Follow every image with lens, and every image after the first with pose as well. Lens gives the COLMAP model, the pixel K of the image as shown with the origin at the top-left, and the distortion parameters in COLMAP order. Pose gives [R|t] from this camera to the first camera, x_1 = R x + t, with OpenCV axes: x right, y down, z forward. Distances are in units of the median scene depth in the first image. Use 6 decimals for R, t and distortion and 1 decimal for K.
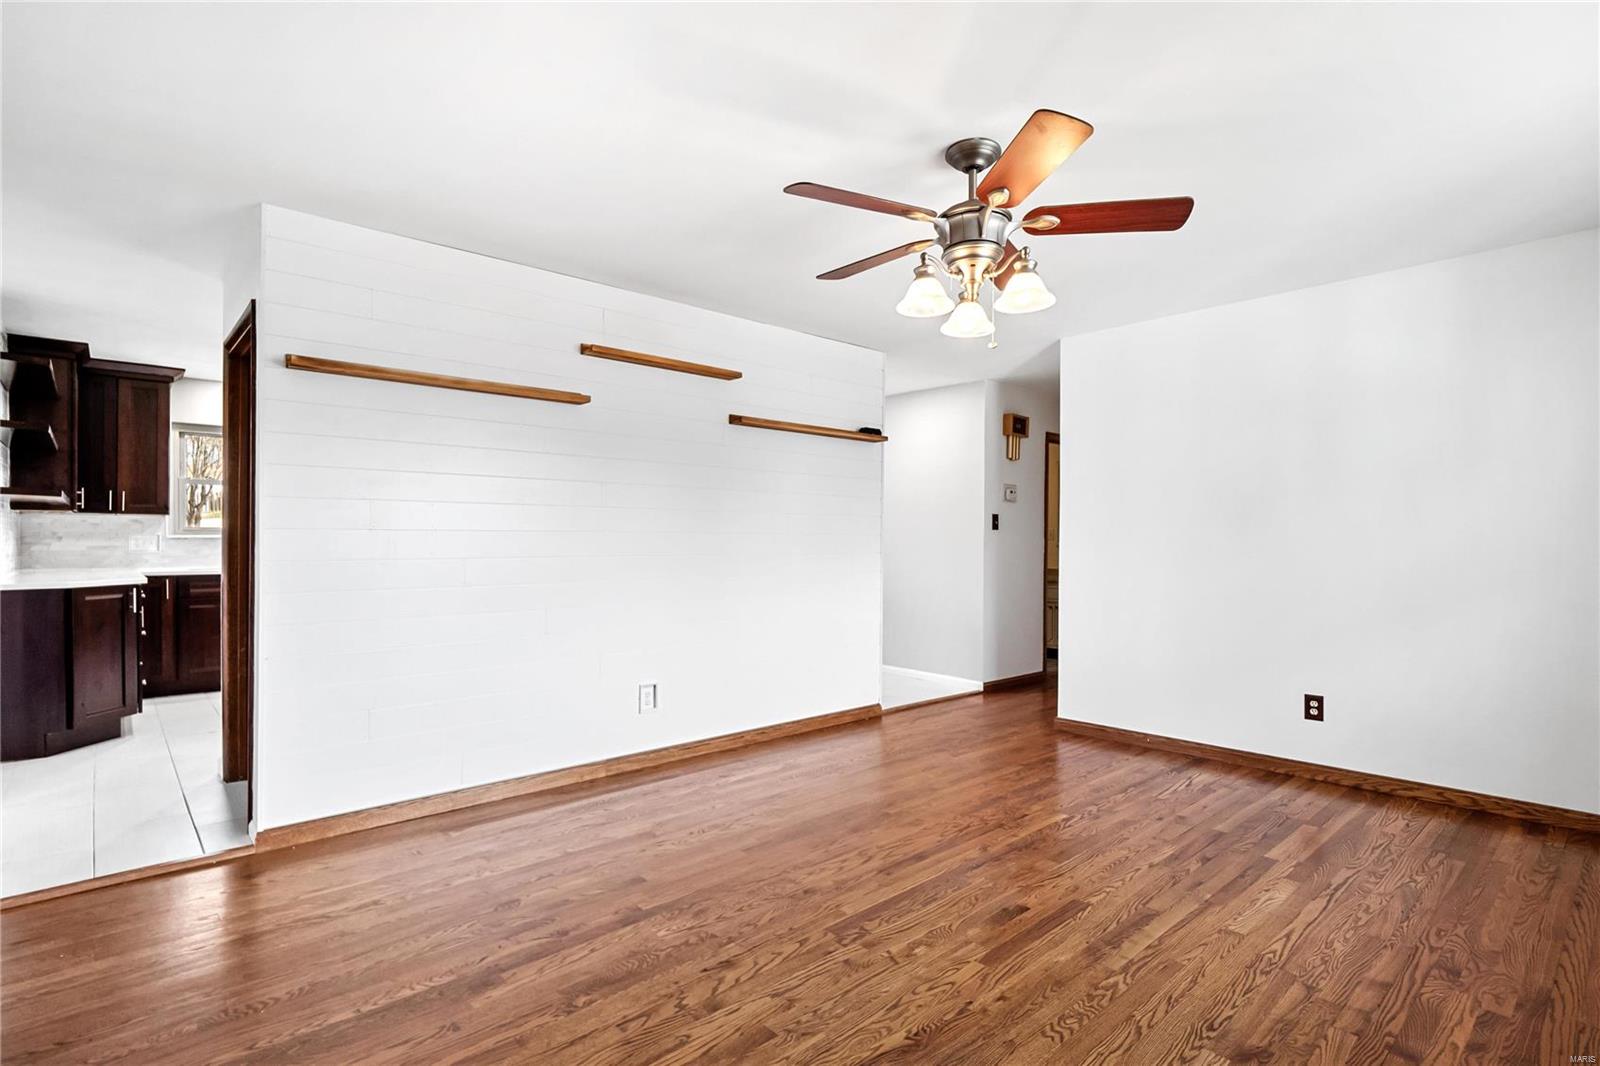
lens RADIAL K [[780.4, 0, 798.1], [0, 780.4, 539.4], [0, 0, 1]] dist [-0.003691, -0.000191]
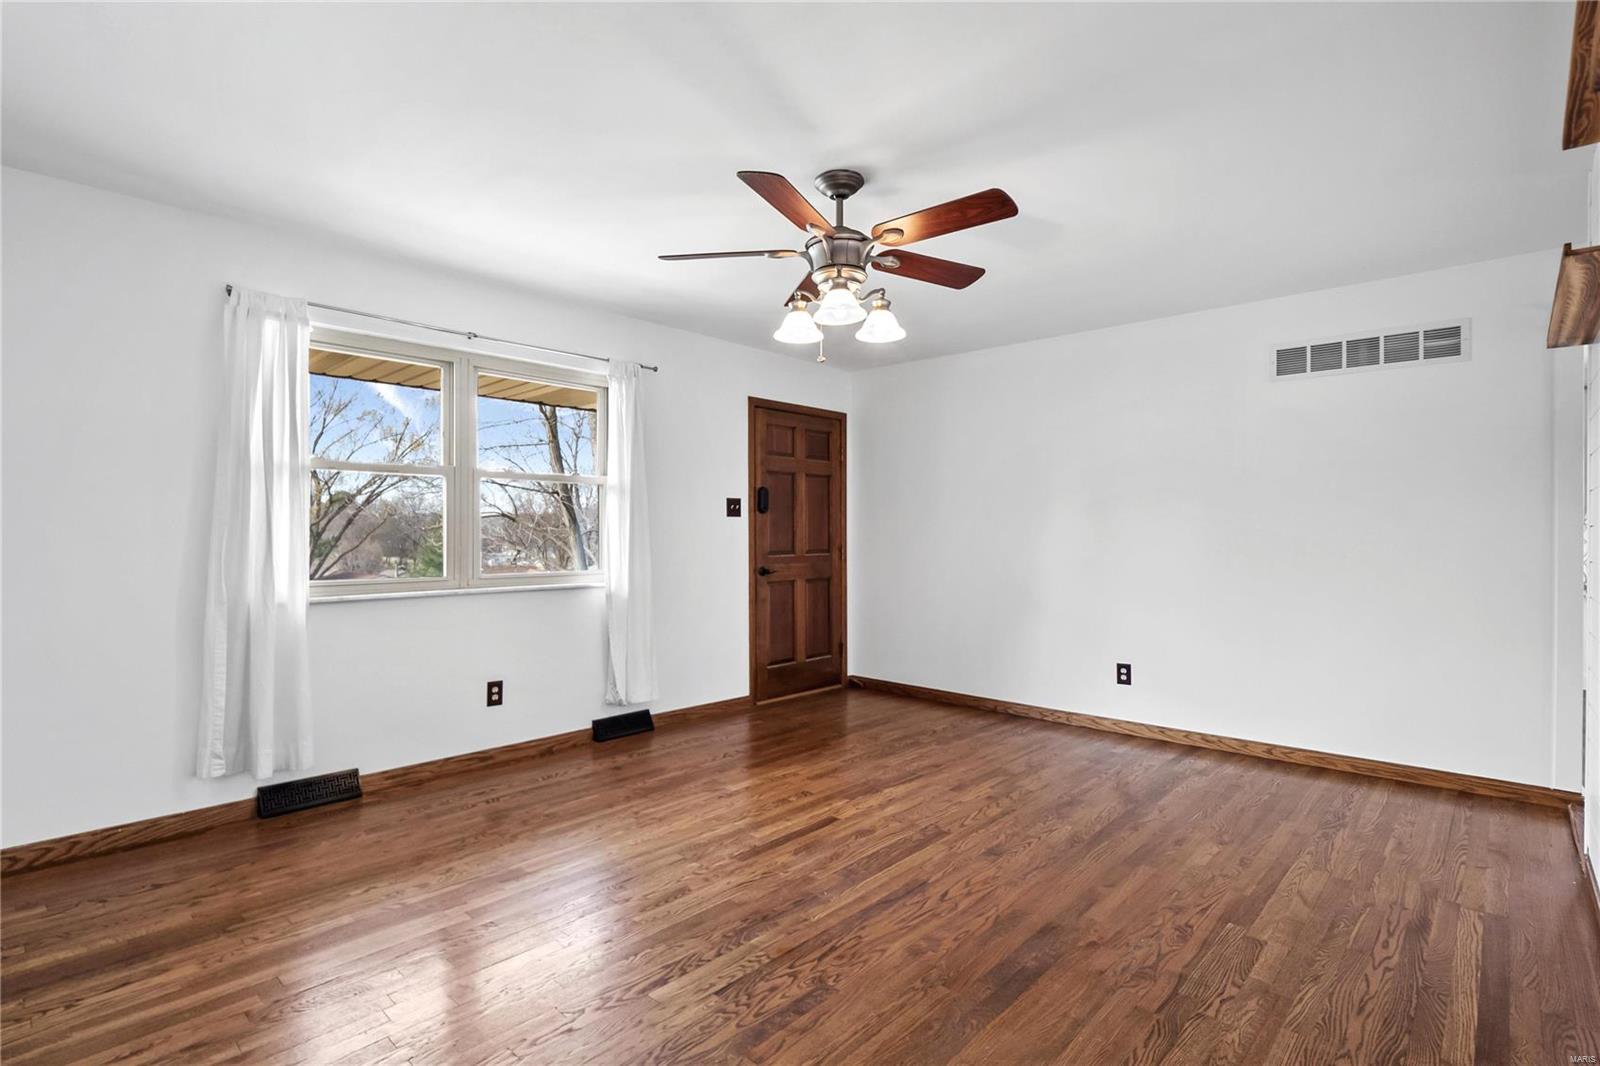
lens RADIAL K [[780.4, 0, 801.7], [0, 780.4, 534.3], [0, 0, 1]] dist [-0.003691, -0.000191]
pose [[-0.995796, -0.009122, -0.091140, 0.355399], [-0.008842, 0.999955, -0.003486, 0.004411], [0.091167, -0.002665, -0.995832, 1.983246]]
